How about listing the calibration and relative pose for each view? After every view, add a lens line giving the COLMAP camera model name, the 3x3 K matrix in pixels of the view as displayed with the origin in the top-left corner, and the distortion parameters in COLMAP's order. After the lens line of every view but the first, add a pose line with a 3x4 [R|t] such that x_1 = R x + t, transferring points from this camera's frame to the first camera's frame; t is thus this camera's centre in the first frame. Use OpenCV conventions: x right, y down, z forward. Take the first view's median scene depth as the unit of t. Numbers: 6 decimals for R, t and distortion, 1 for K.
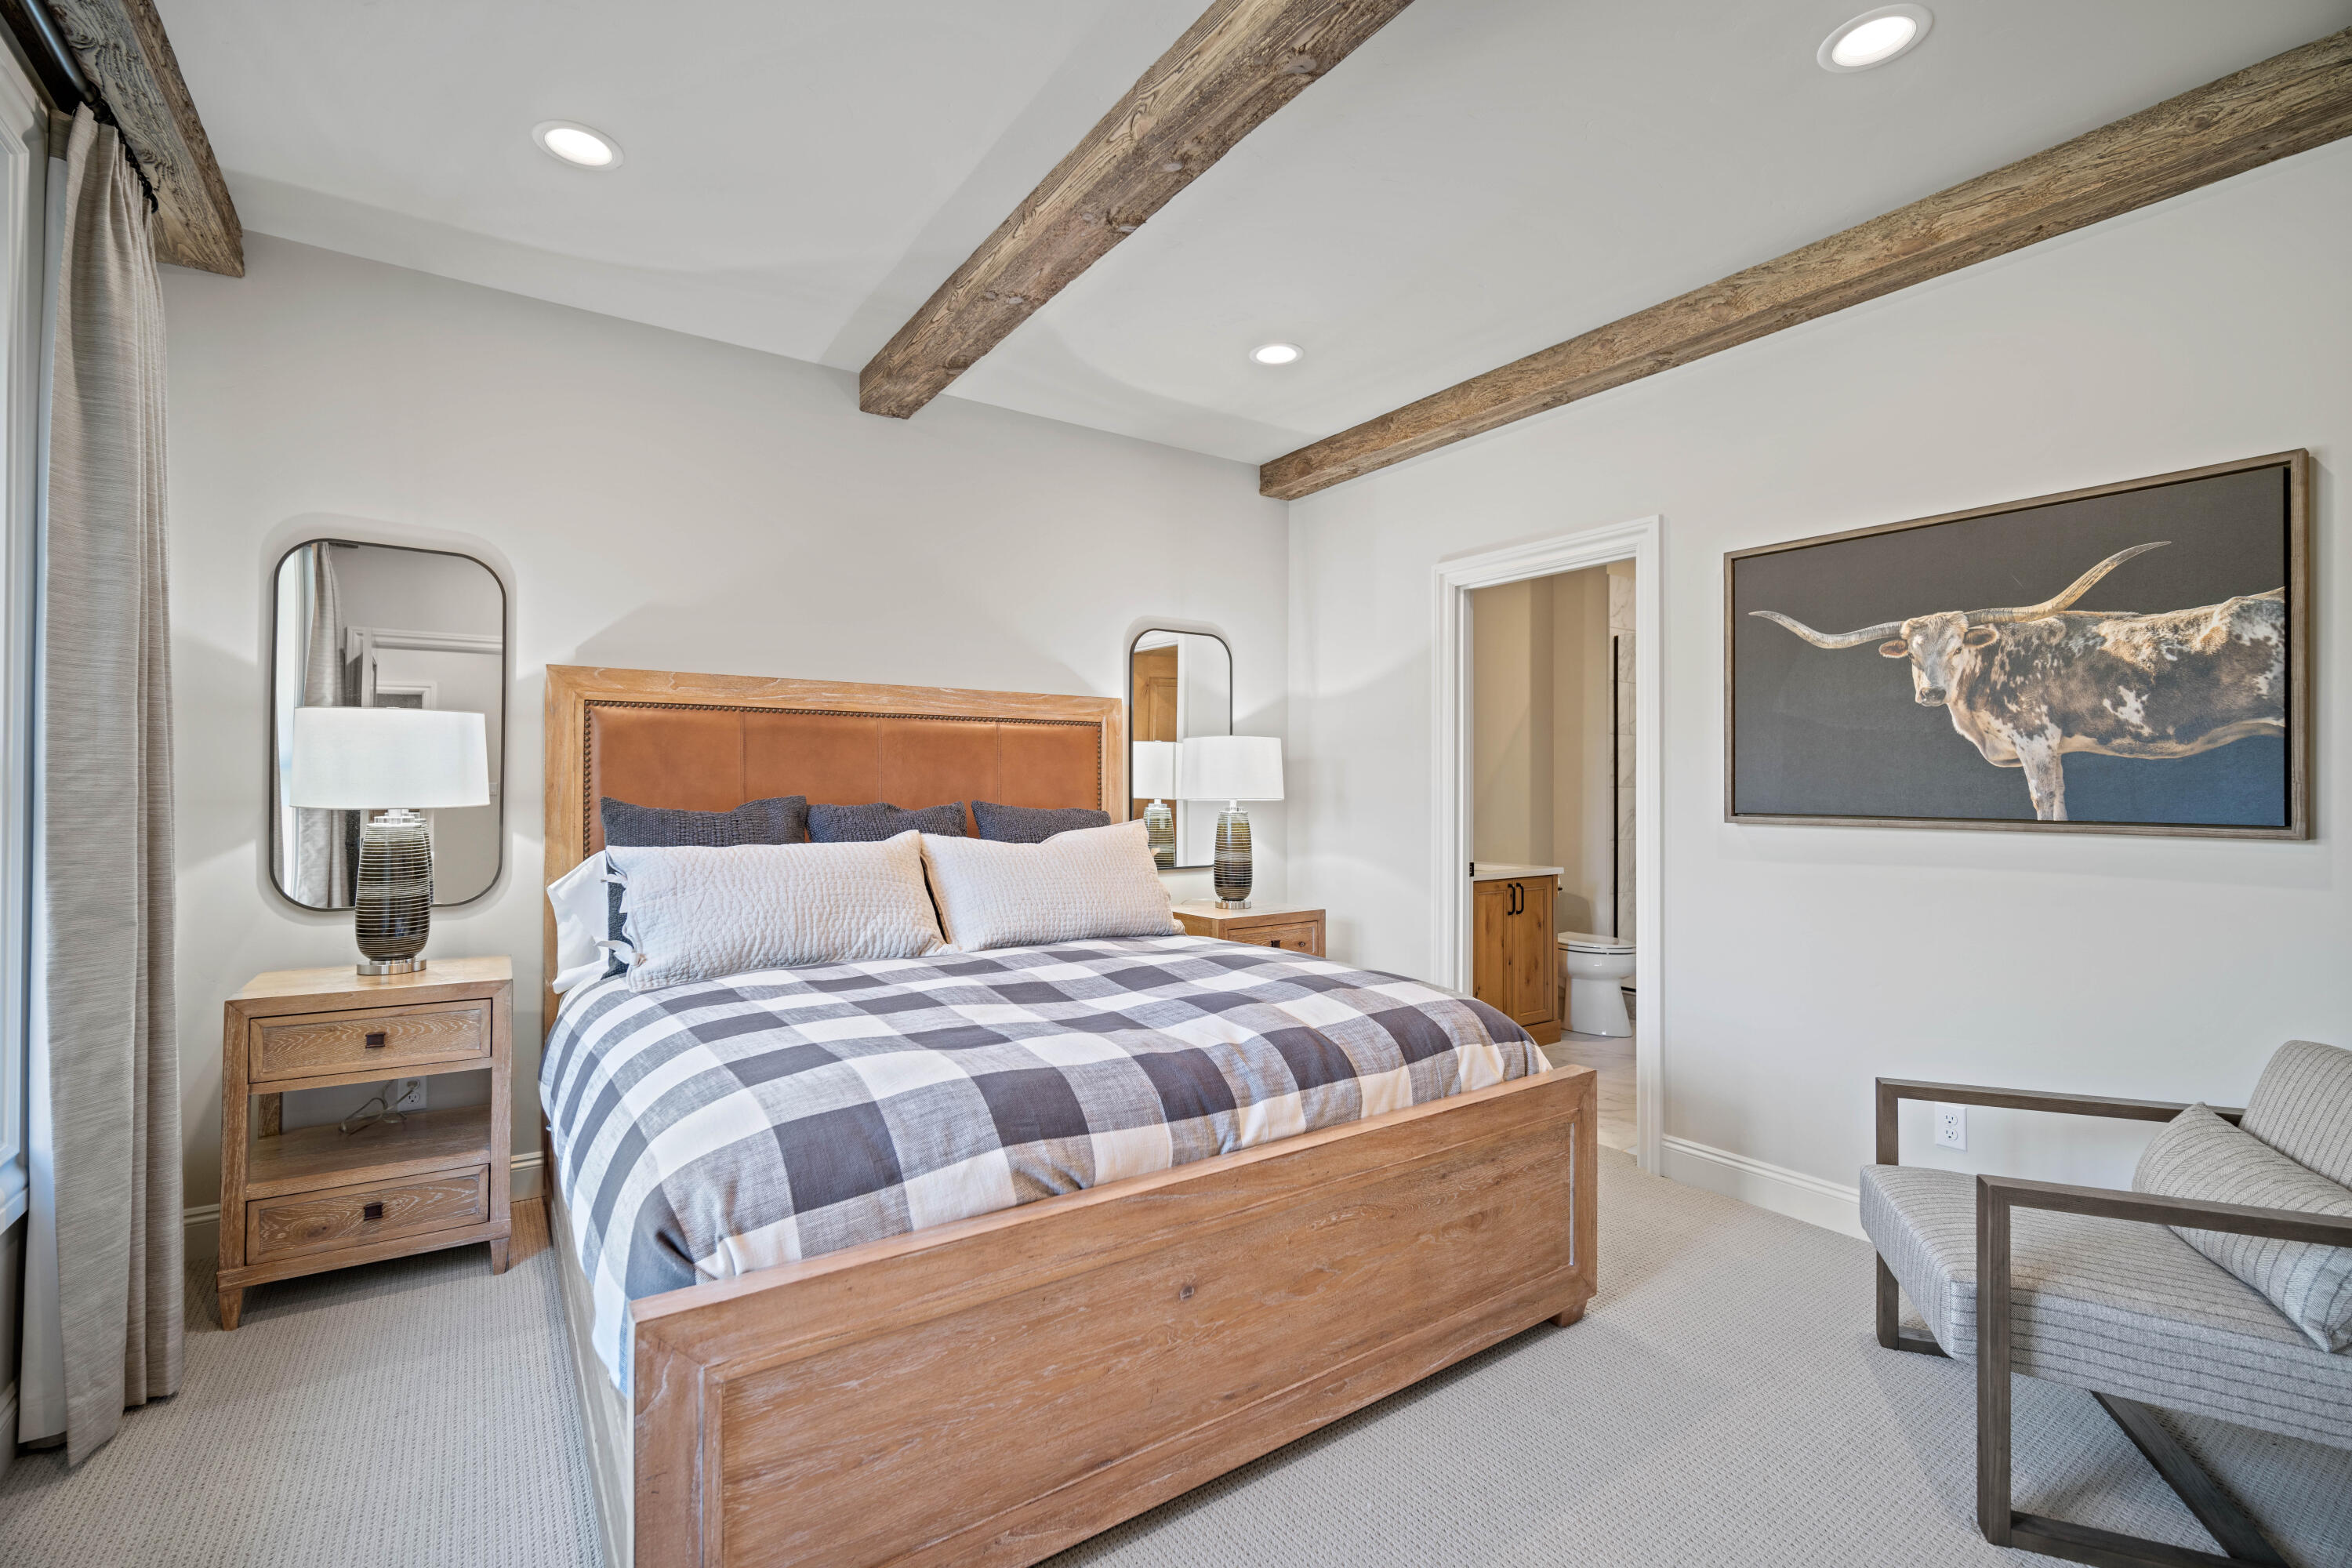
lens RADIAL K [[1021.8, 0, 1176.0], [0, 1021.8, 784.0], [0, 0, 1]] dist [-0.000324, -0.000026]
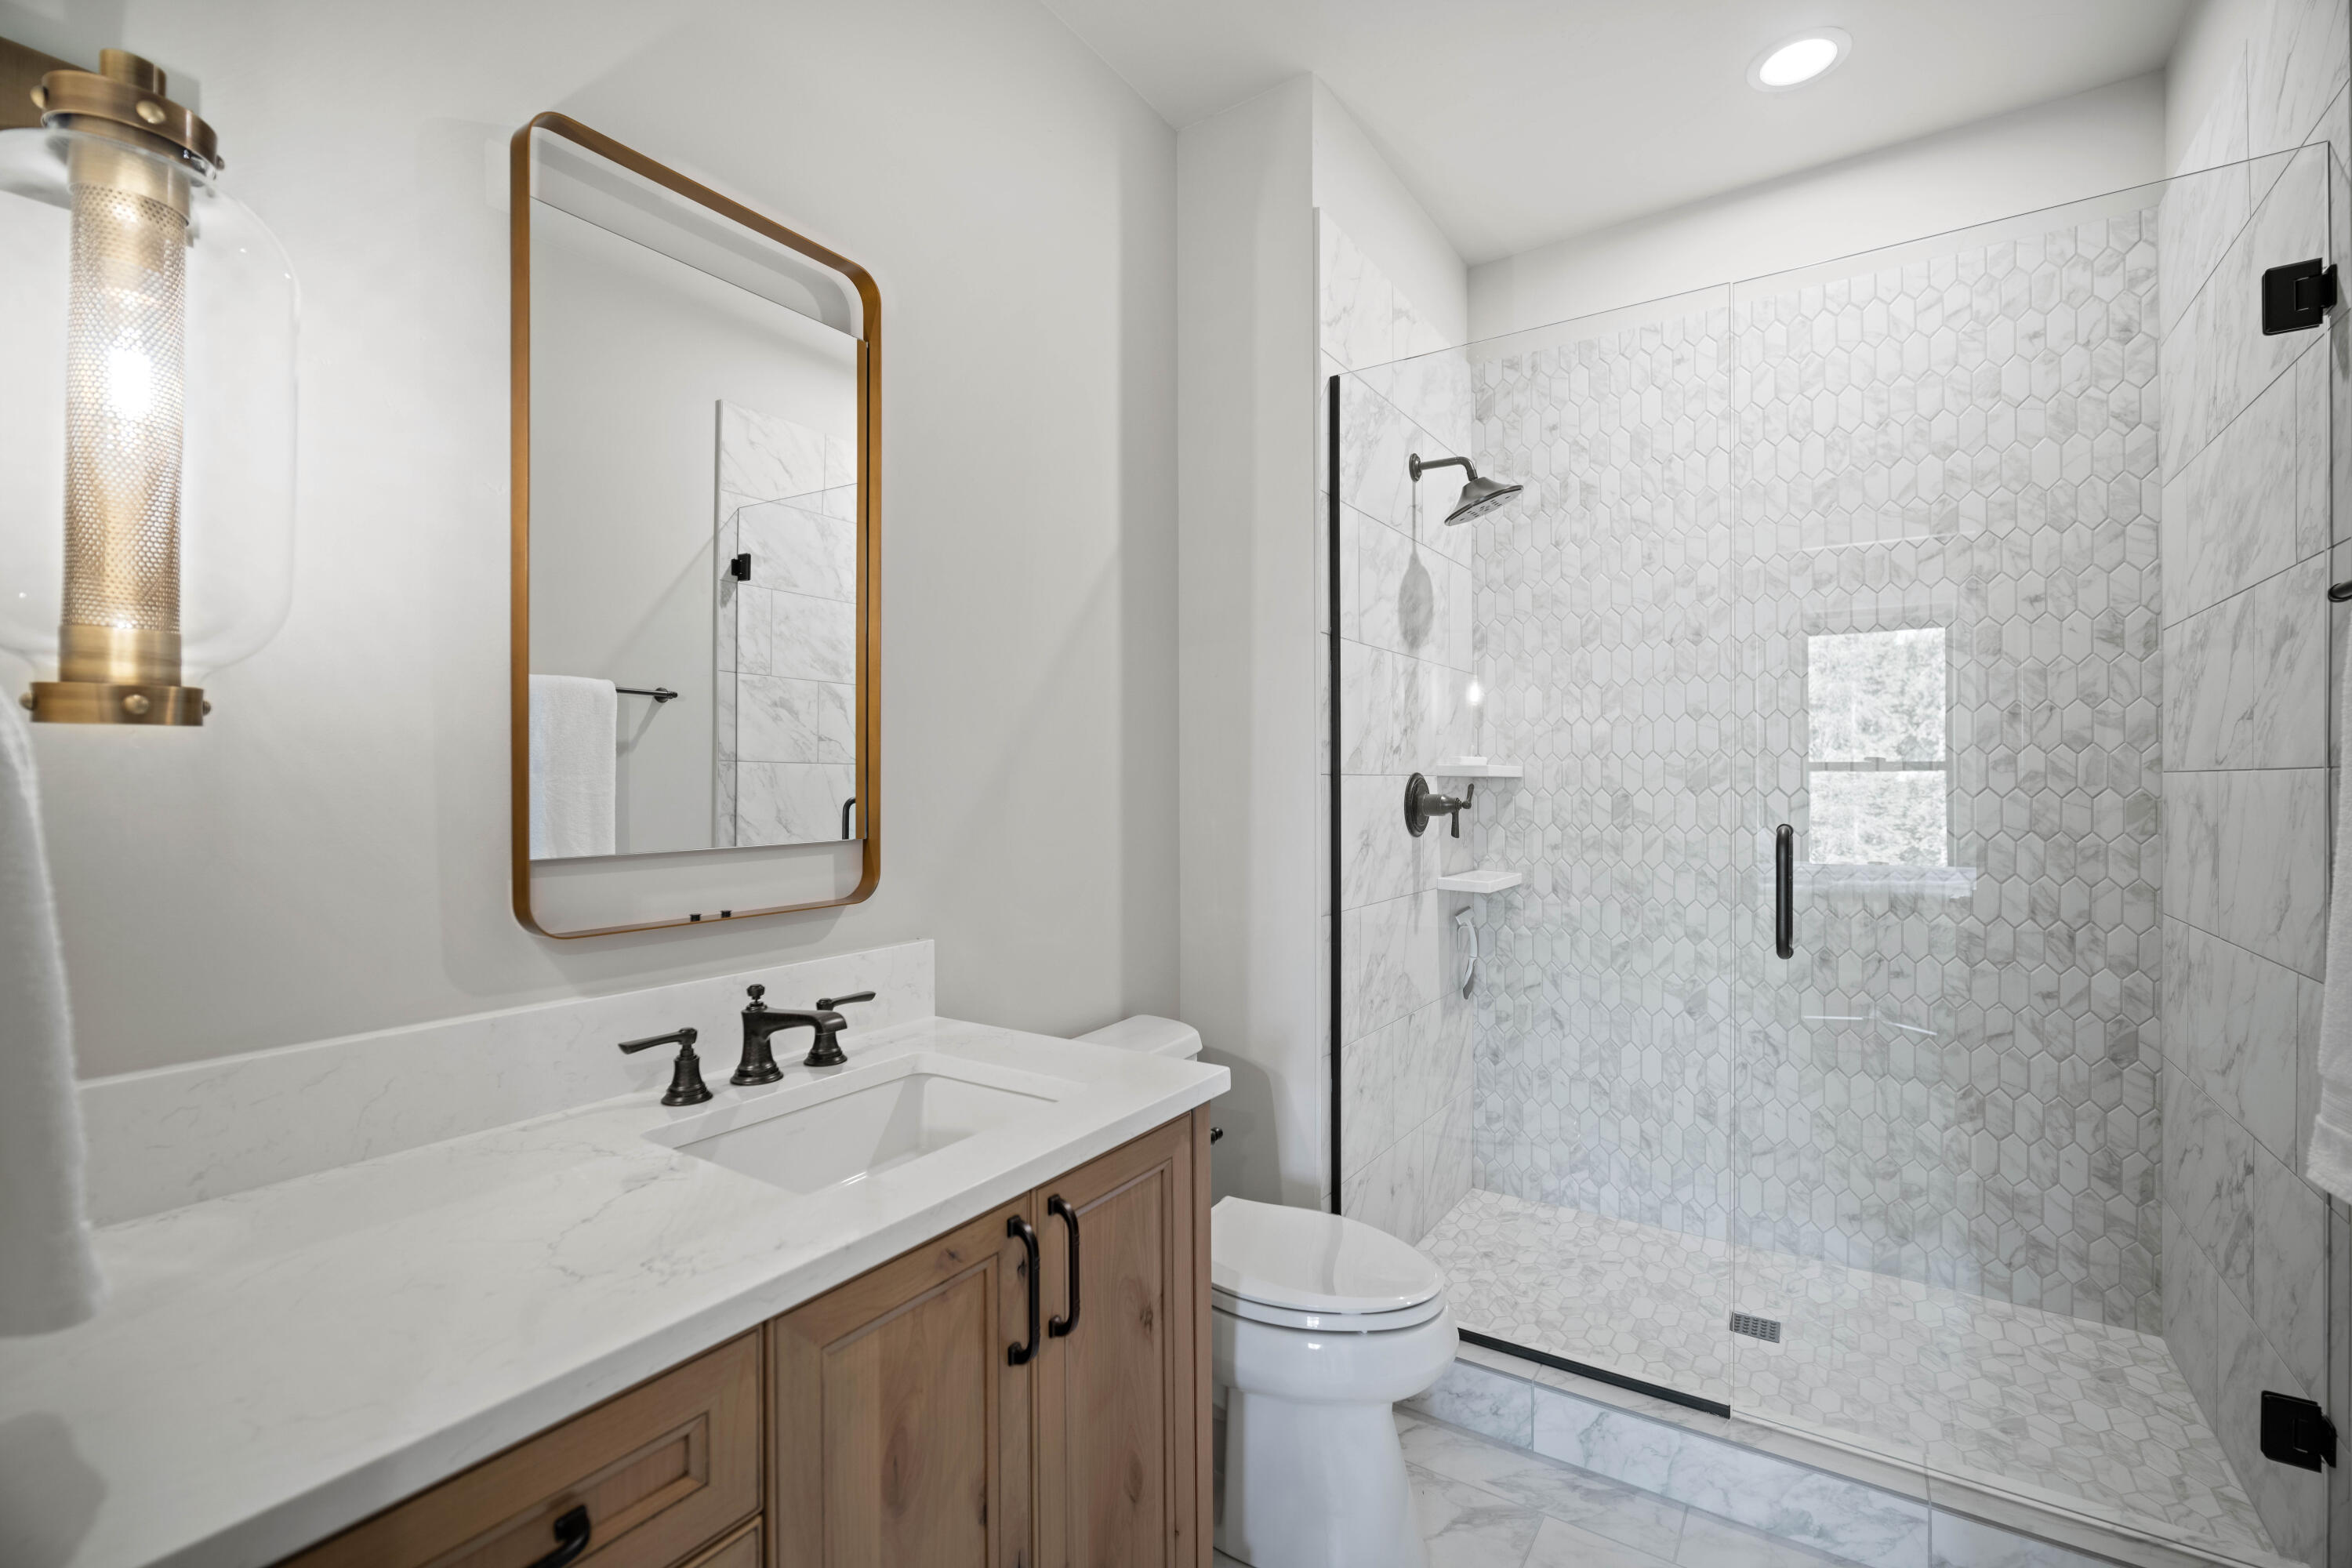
lens RADIAL K [[1021.8, 0, 1176.0], [0, 1021.8, 784.0], [0, 0, 1]] dist [-0.000324, -0.000026]
pose [[0.934578, -0.005842, 0.355710, 0.238154], [0.004138, 0.999976, 0.005553, 0.005015], [-0.355734, -0.003718, 0.934580, 0.662592]]
